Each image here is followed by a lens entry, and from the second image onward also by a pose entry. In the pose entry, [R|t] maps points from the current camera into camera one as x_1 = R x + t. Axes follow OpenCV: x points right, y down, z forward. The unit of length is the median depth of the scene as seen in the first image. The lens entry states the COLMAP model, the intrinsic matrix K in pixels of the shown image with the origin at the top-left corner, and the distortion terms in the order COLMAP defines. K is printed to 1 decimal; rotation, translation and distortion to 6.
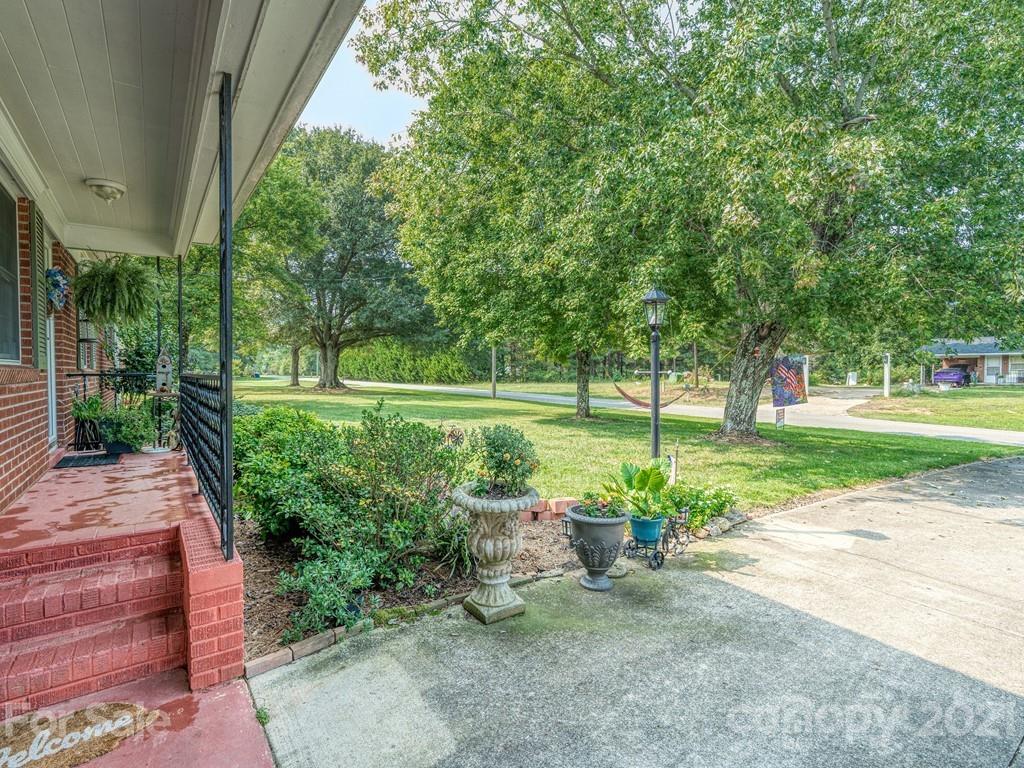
lens RADIAL K [[518.4, 0, 516.3], [0, 518.4, 370.0], [0, 0, 1]] dist [-0.000156, -0.000155]
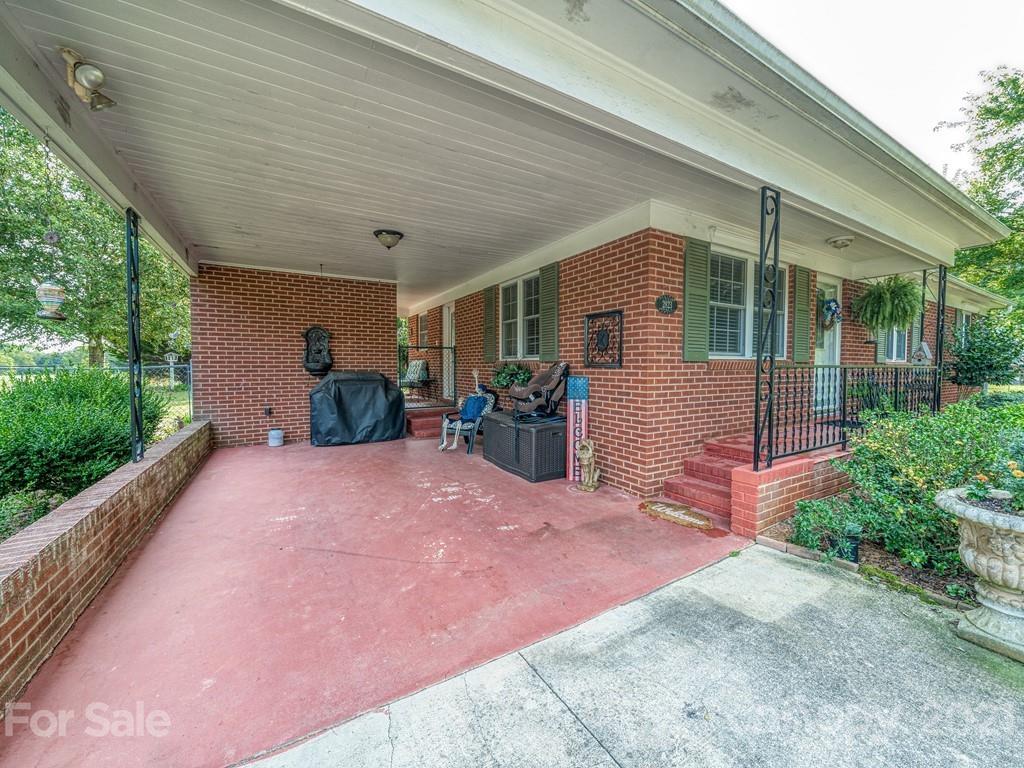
lens RADIAL K [[389.7, 0, 512.0], [0, 389.7, 384.0], [0, 0, 1]] dist [0.000073, 0.000025]
pose [[-0.091759, 0.057195, -0.994137, 0.691105], [-0.002706, 0.998331, 0.057686, -0.002108], [0.995778, 0.007983, -0.091451, 0.261894]]
